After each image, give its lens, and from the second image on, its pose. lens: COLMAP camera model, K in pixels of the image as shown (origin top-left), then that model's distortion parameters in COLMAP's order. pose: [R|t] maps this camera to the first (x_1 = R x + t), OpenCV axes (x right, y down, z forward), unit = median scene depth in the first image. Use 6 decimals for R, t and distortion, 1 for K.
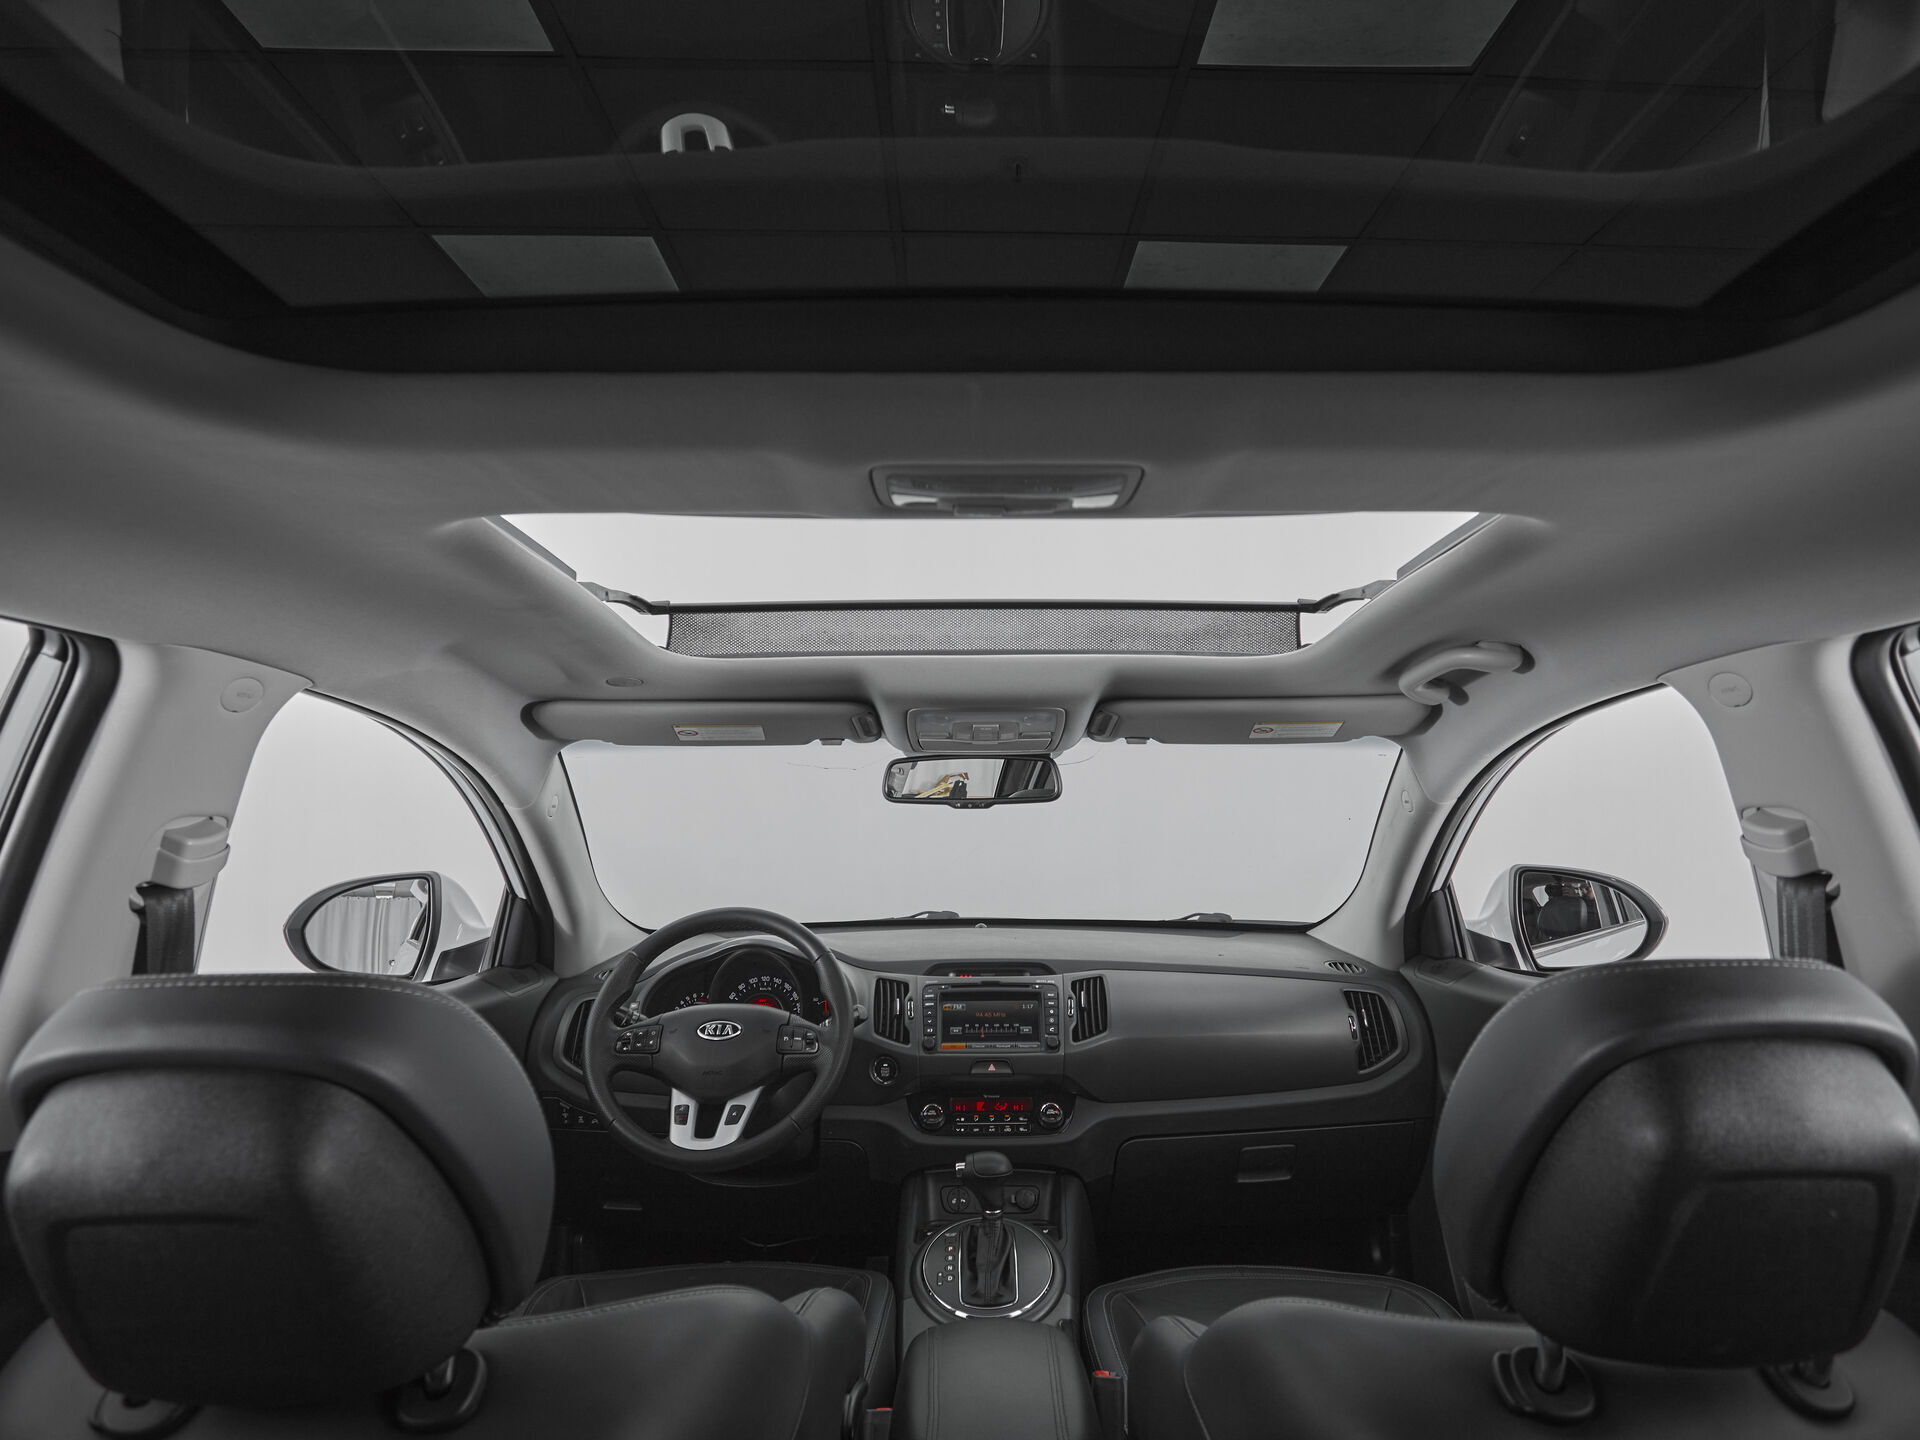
lens RADIAL K [[1065.0, 0, 993.7], [0, 1065.0, 714.3], [0, 0, 1]] dist [-0.006202, 0.007055]
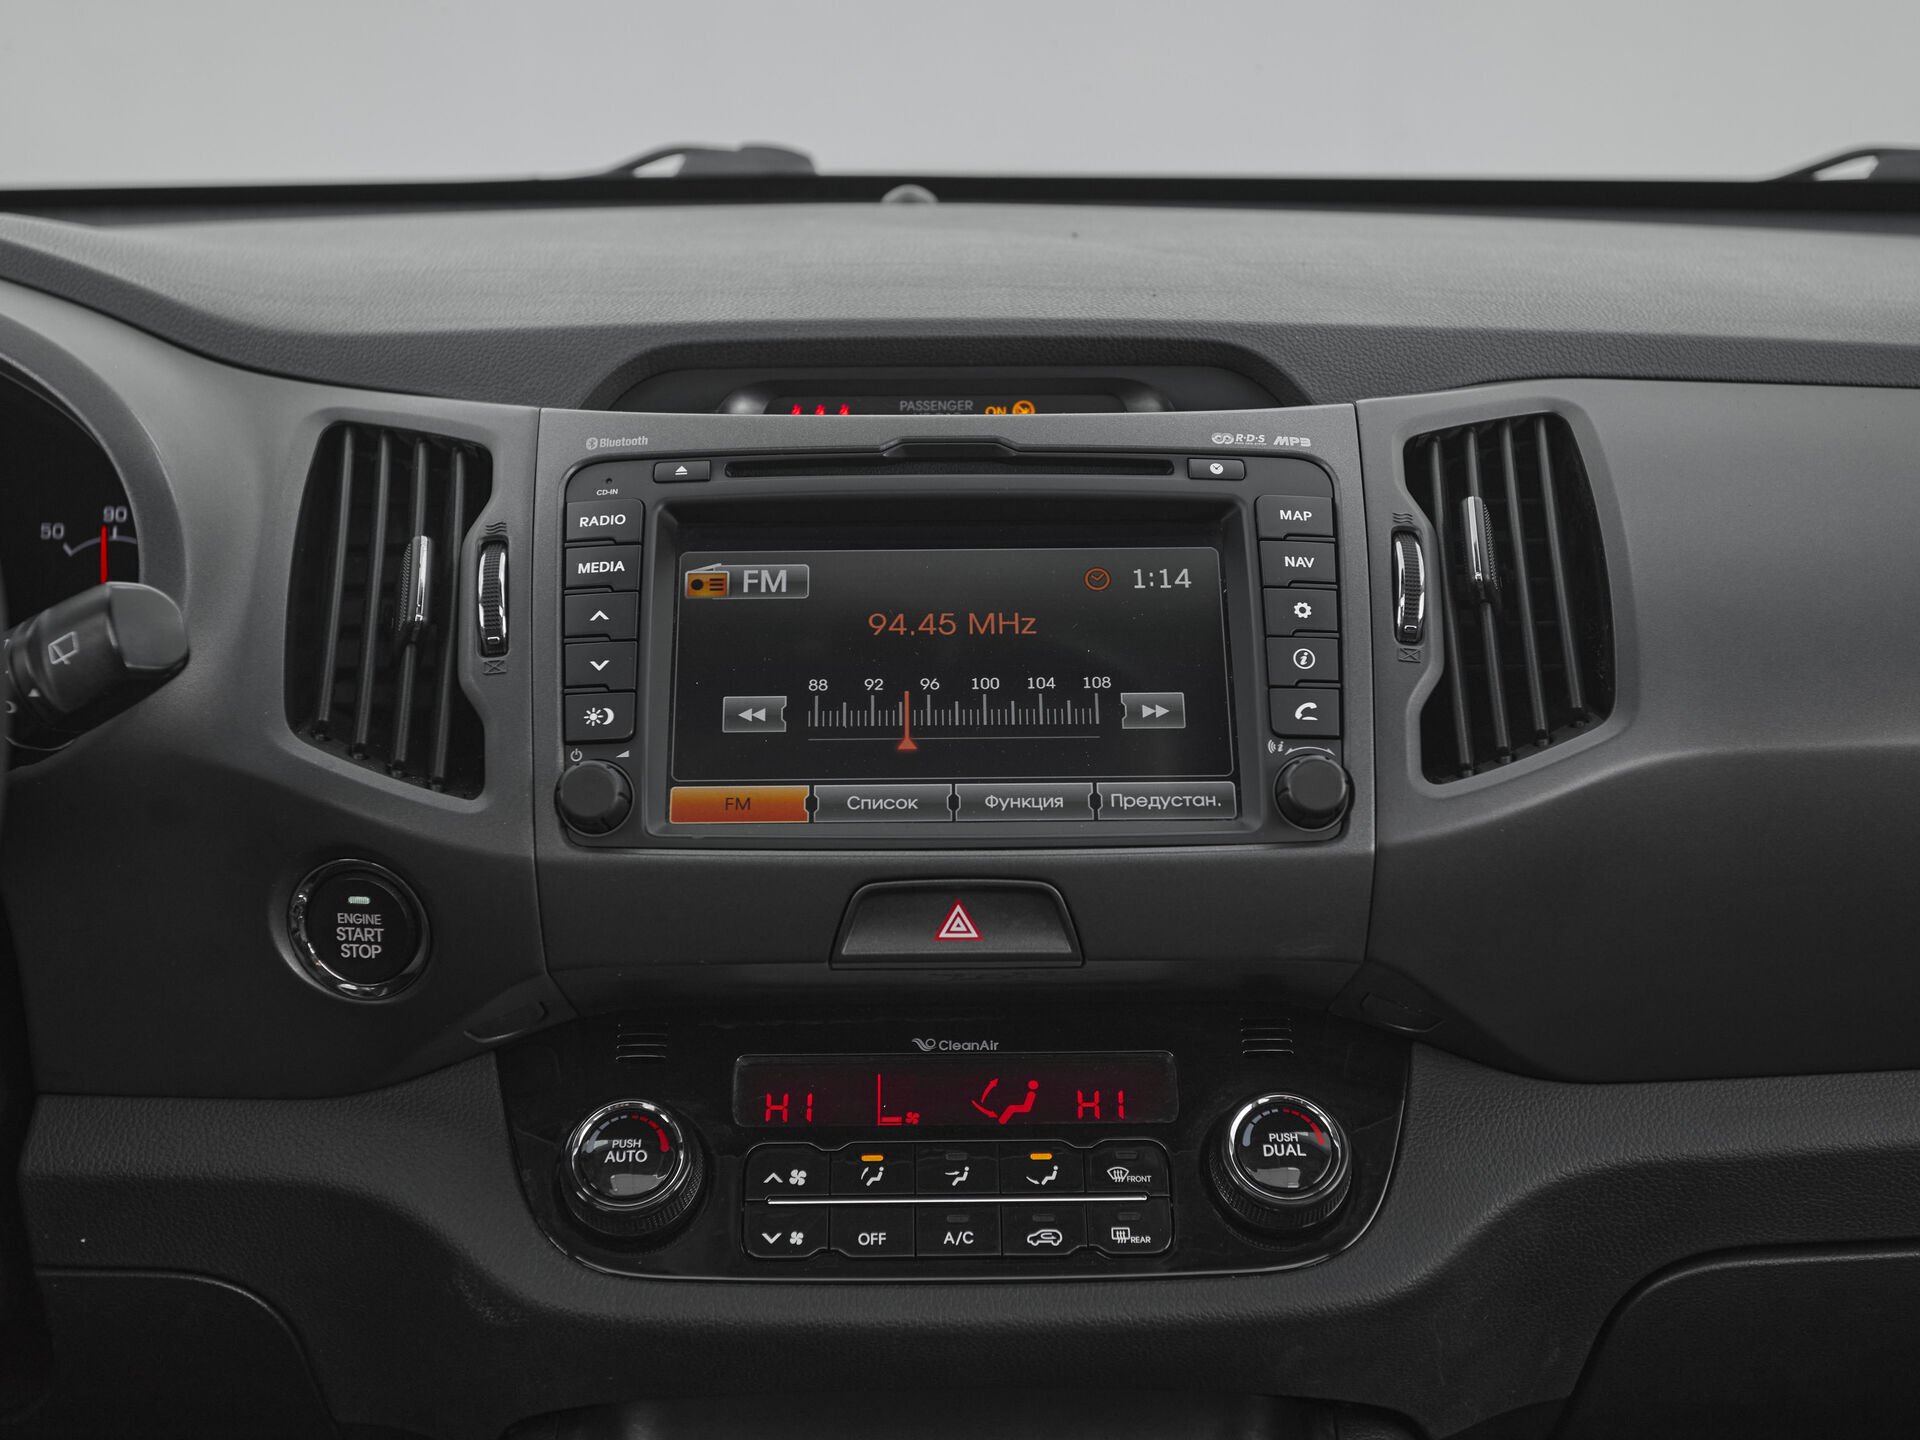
lens RADIAL K [[2327.7, 0, 949.2], [0, 2327.7, 727.9], [0, 0, 1]] dist [0.035410, 0.000000]
pose [[0.999993, 0.001553, -0.003303, -0.002069], [-0.000270, 0.933916, 0.357493, 0.165201], [0.003640, -0.357490, 0.933910, 0.653859]]
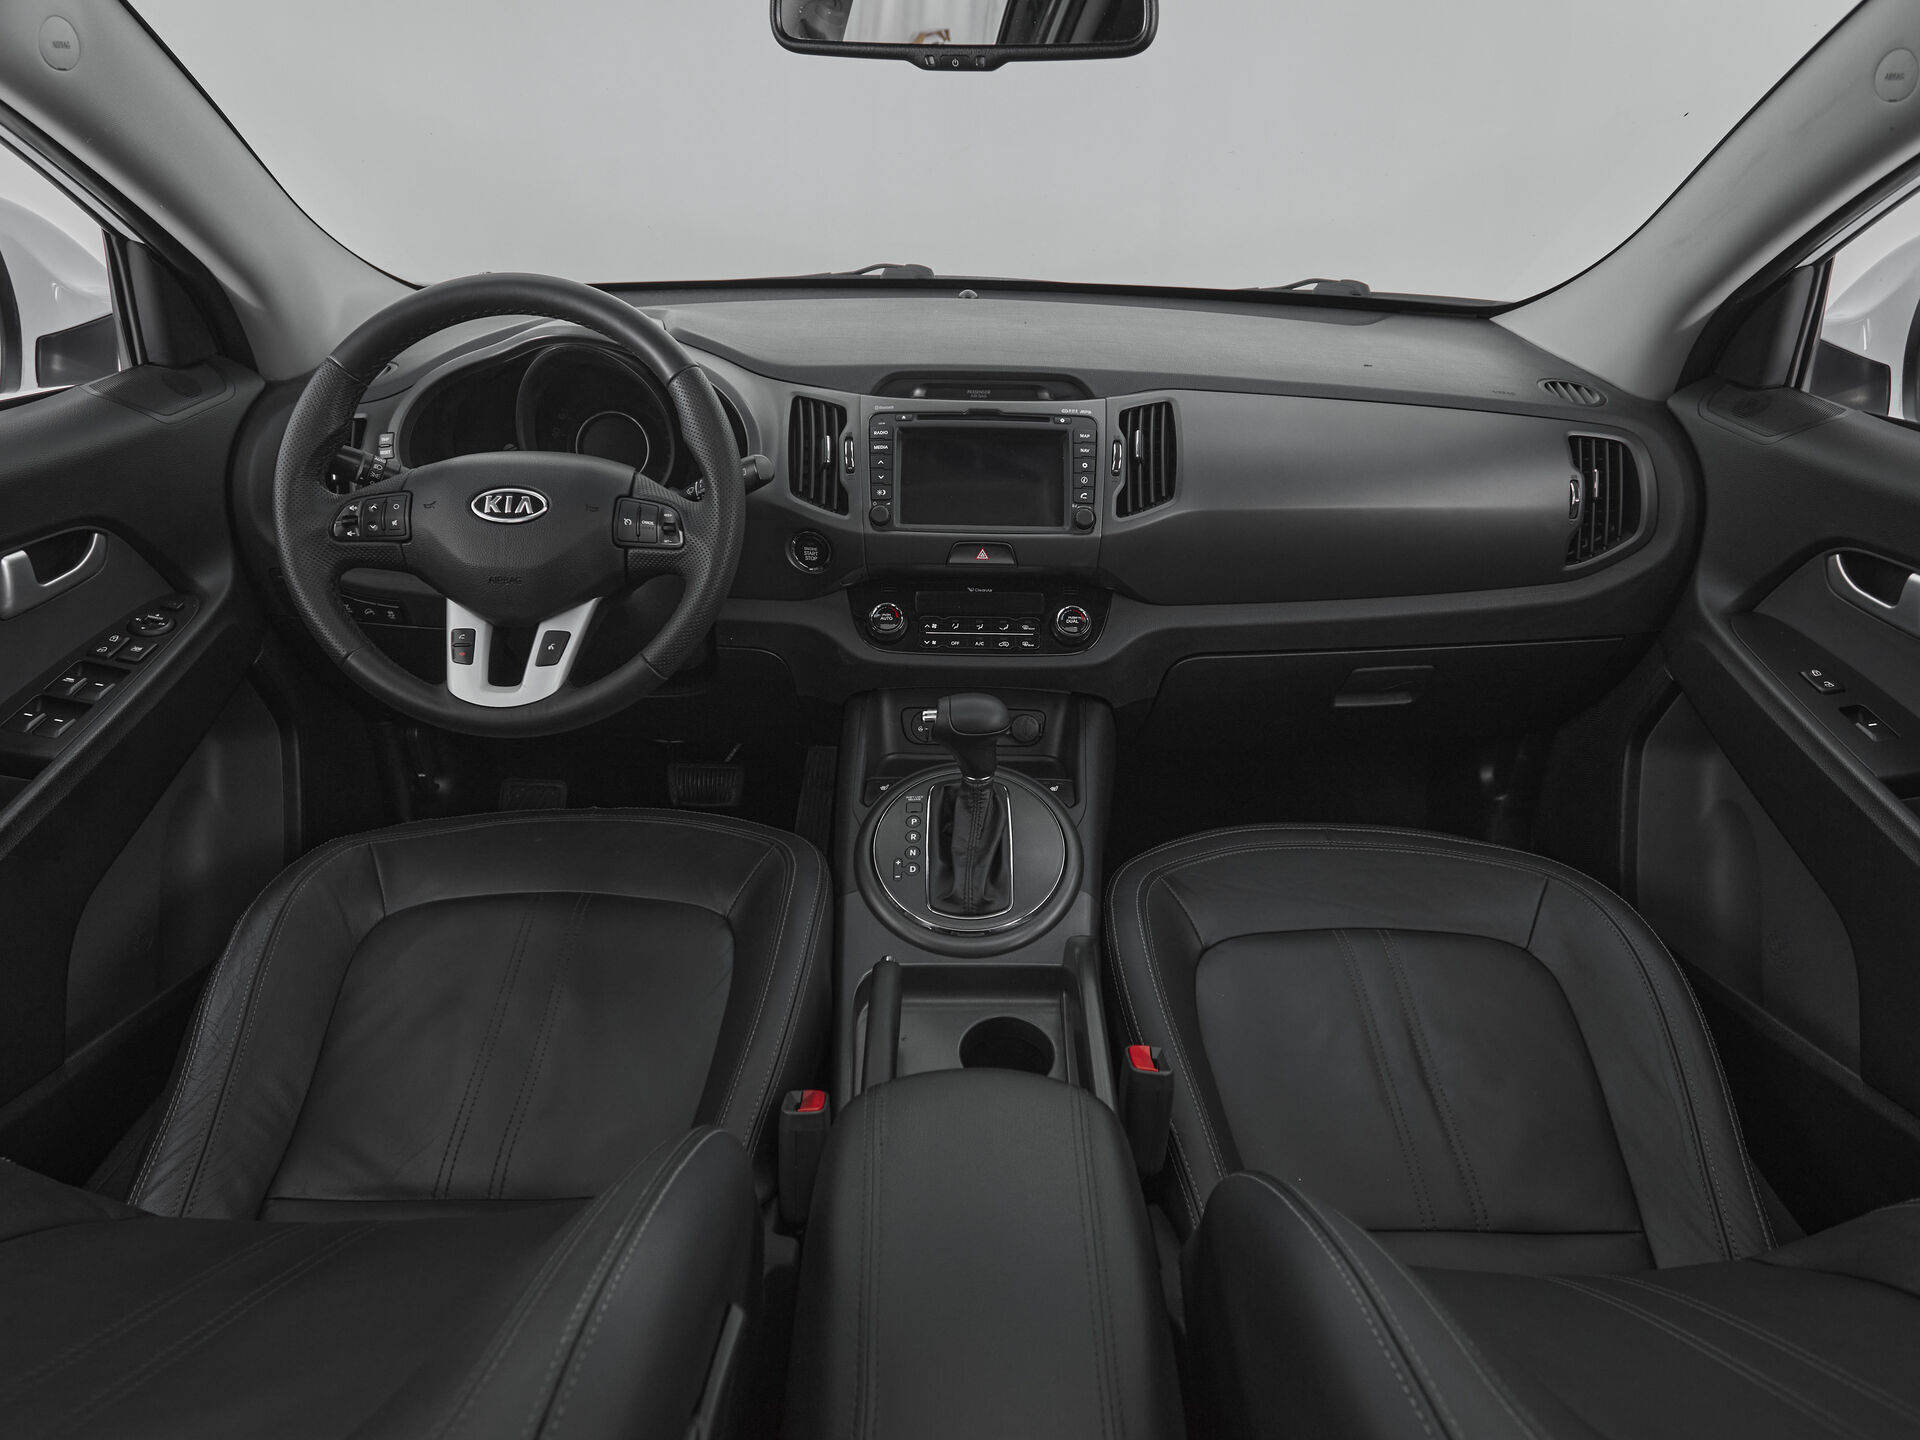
lens RADIAL K [[1130.7, 0, 956.1], [0, 1130.7, 721.1], [0, 0, 1]] dist [0.001116, -0.003685]
pose [[0.999622, 0.026924, -0.005602, -0.010747], [-0.019140, 0.827403, 0.561282, 0.043745], [0.019746, -0.560963, 0.827605, 0.401678]]
